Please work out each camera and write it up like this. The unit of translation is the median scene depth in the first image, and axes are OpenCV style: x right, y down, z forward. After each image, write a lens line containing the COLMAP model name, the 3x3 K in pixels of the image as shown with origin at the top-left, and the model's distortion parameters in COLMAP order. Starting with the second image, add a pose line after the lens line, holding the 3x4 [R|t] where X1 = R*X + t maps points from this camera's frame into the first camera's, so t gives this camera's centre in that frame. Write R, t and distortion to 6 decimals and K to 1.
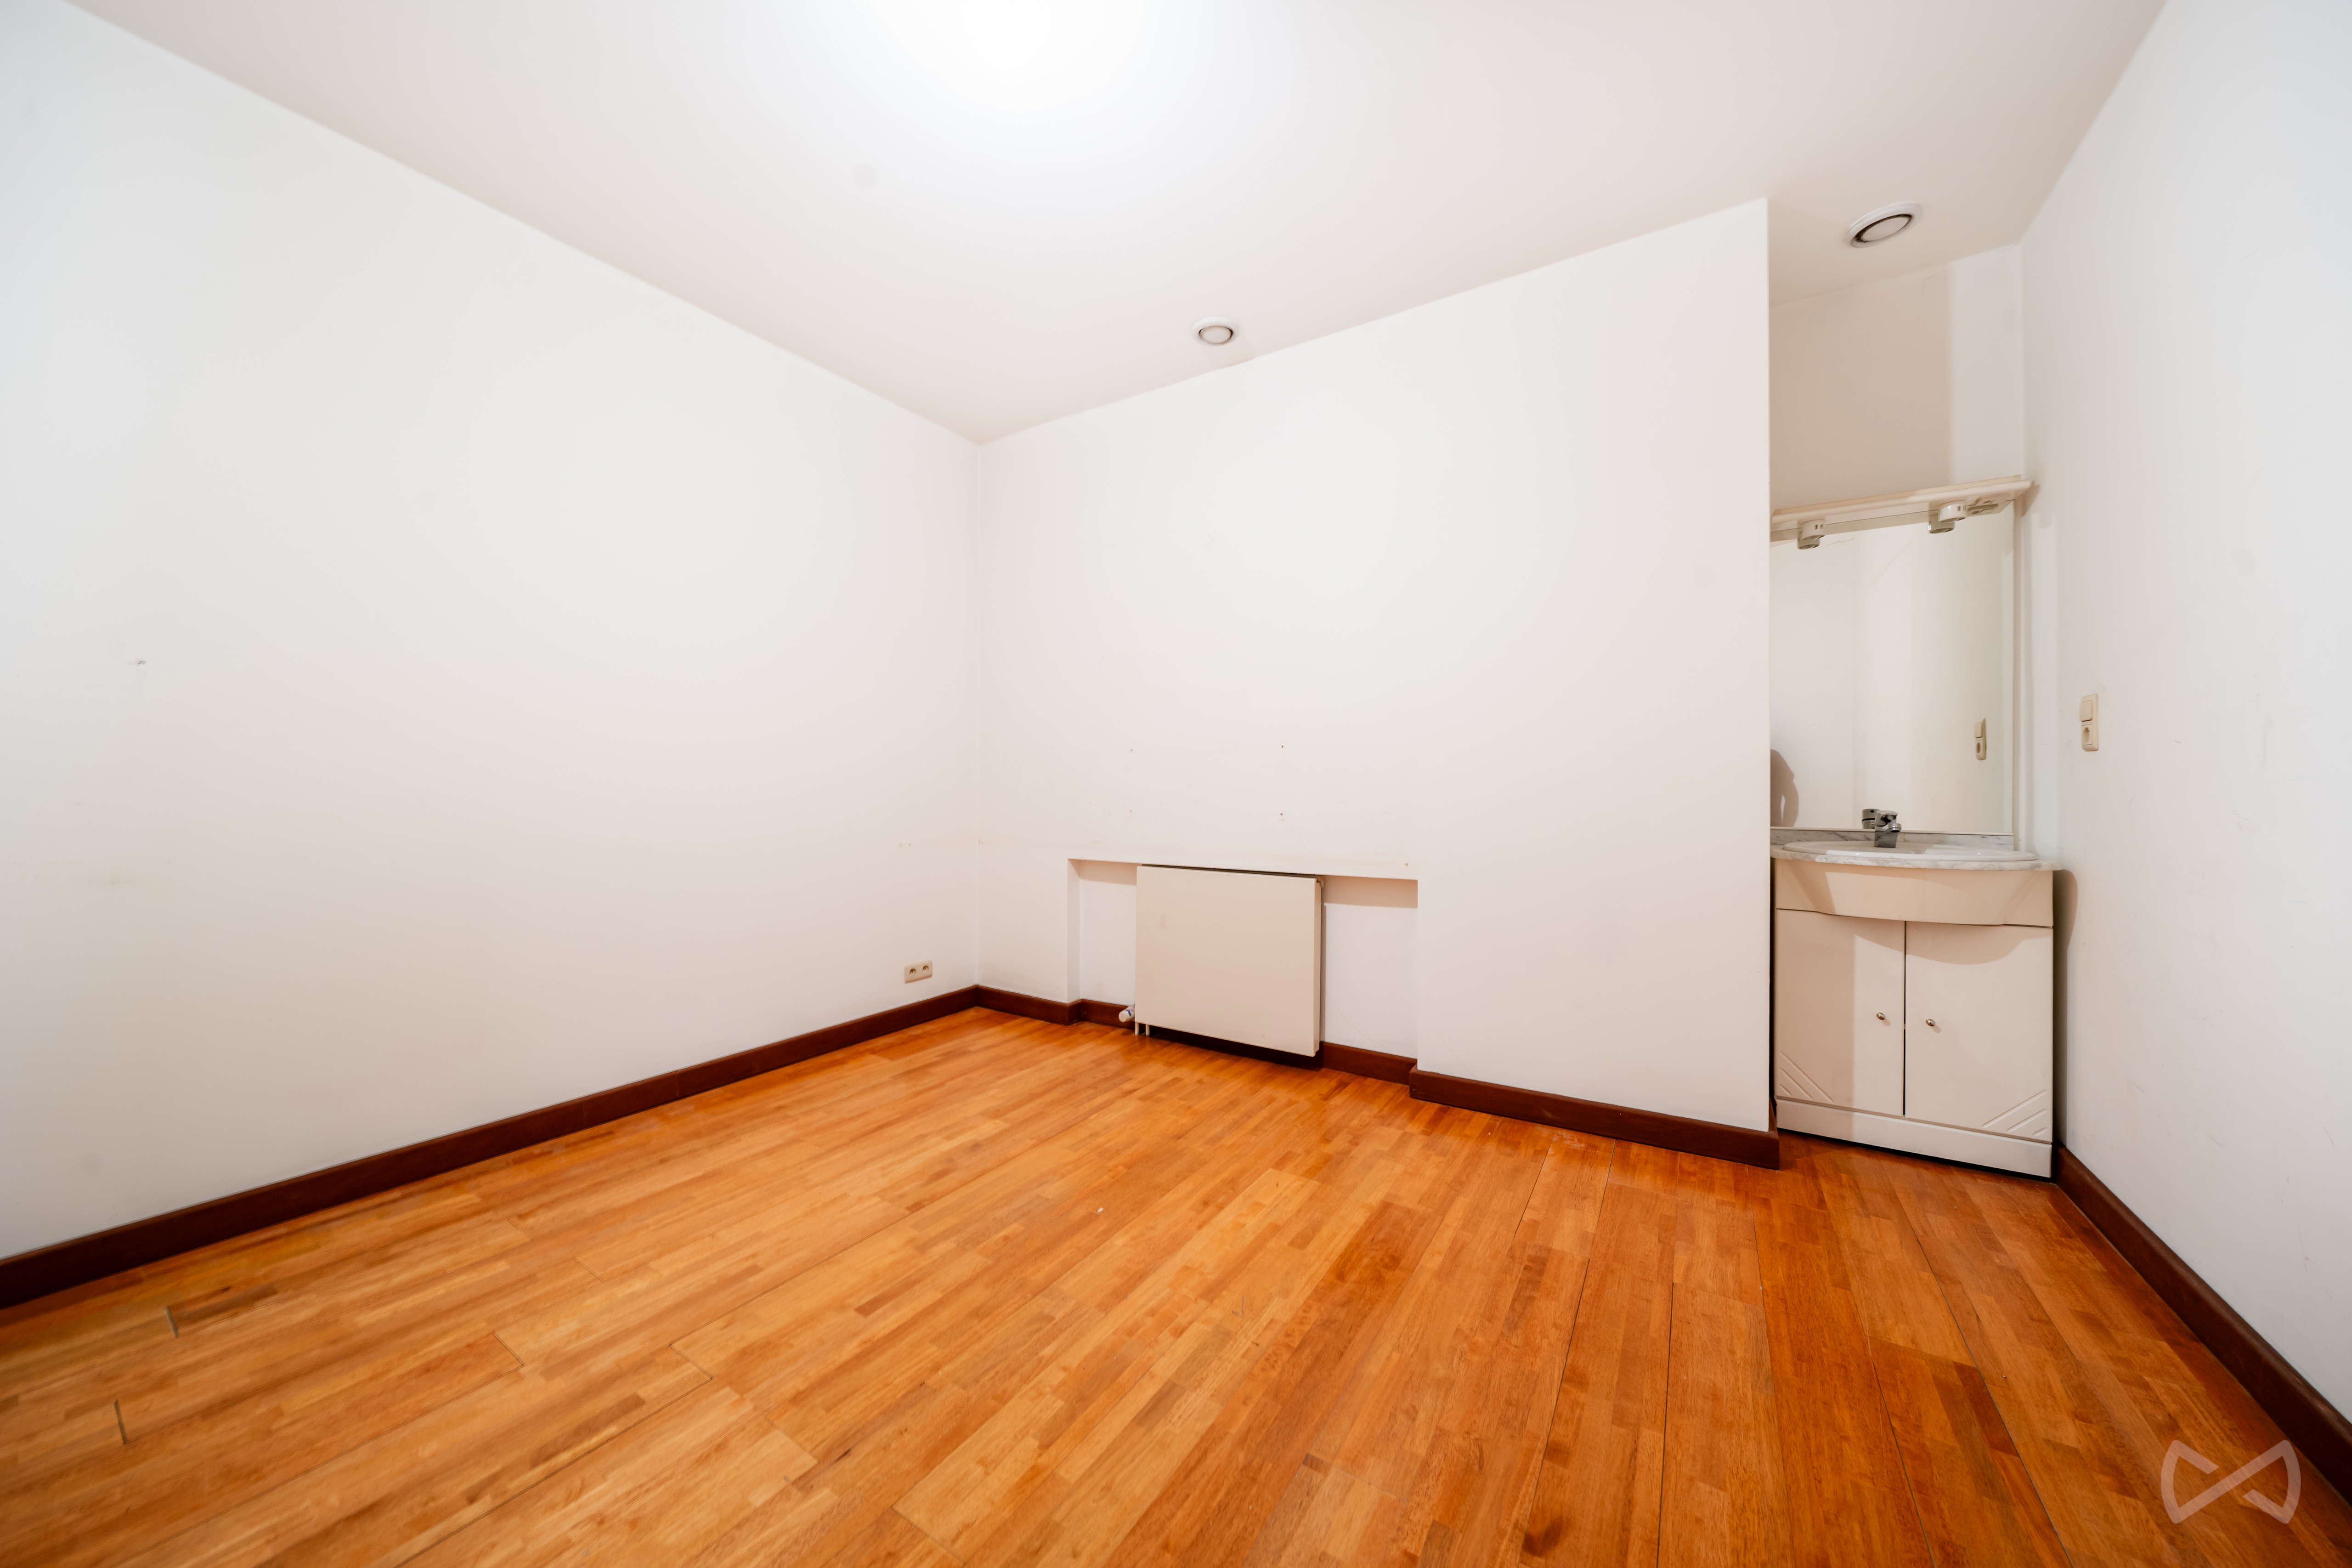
lens RADIAL K [[809.3, 0, 1175.7], [0, 809.3, 783.7], [0, 0, 1]] dist [-0.004220, -0.000243]
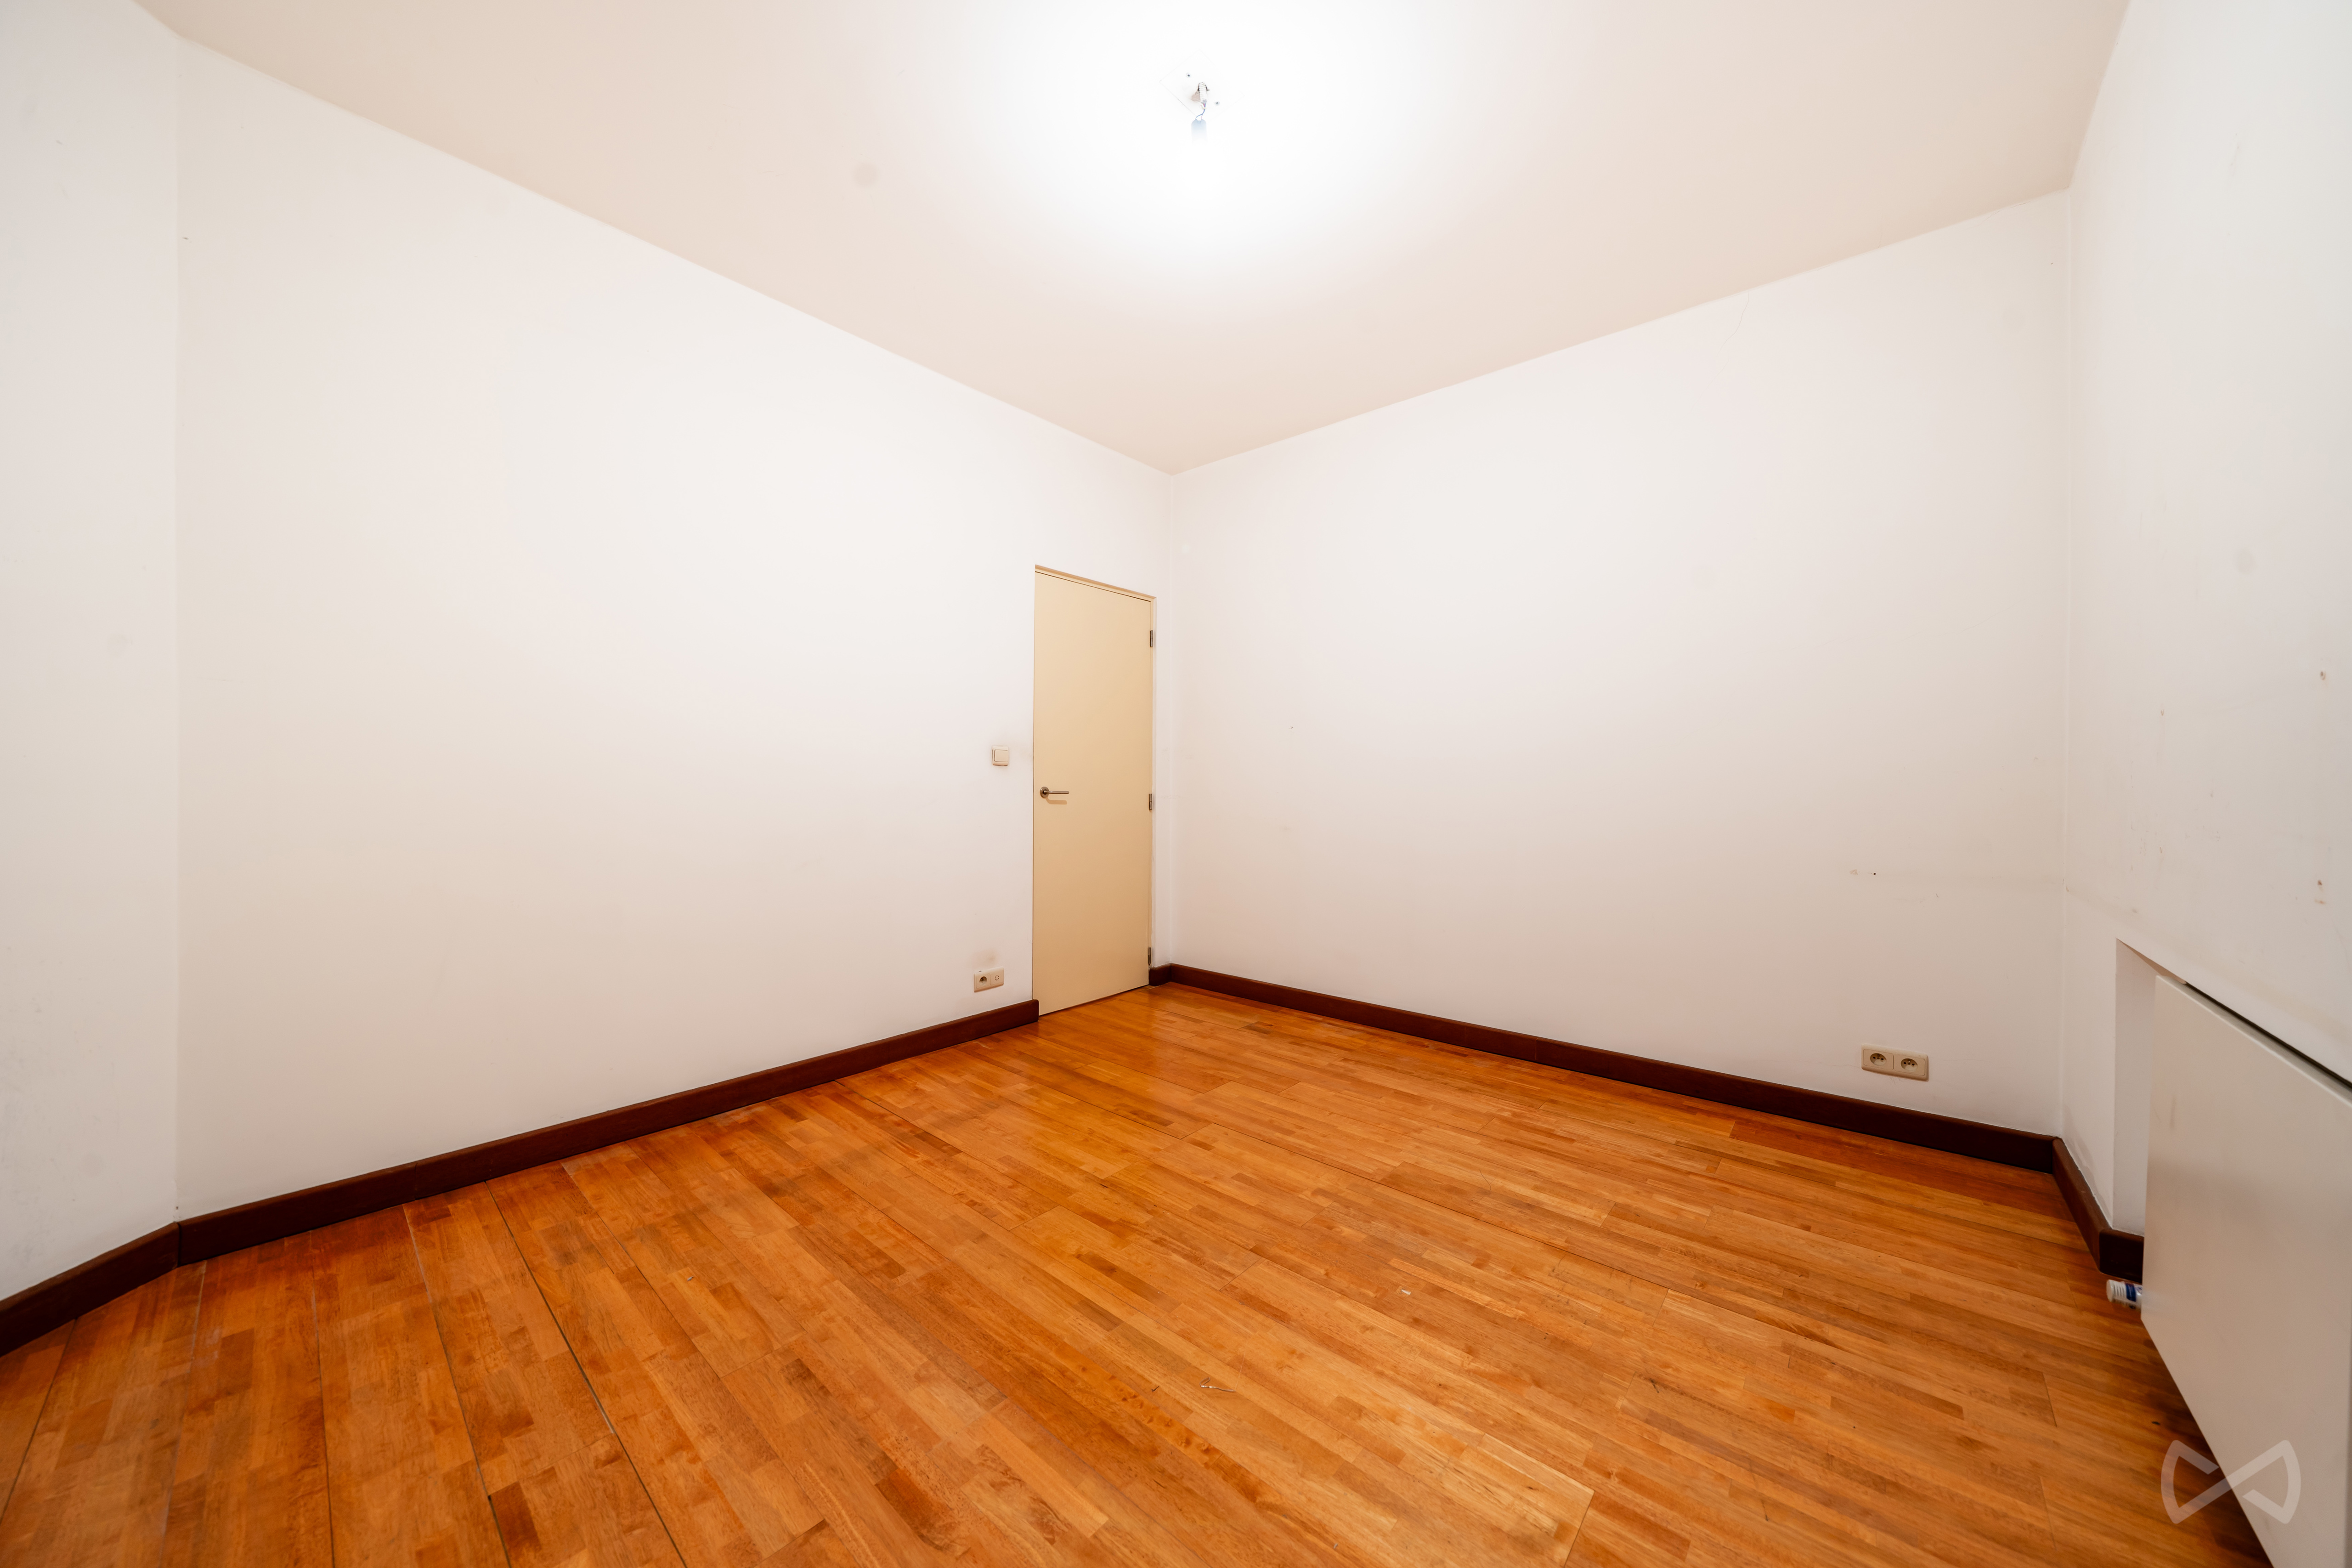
lens RADIAL K [[809.3, 0, 1174.6], [0, 809.3, 783.9], [0, 0, 1]] dist [-0.004220, -0.000243]
pose [[-0.158542, 0.000451, -0.987352, 0.700271], [-0.002266, 0.999997, 0.000821, -0.000025], [0.987350, 0.002368, -0.158541, 0.810991]]
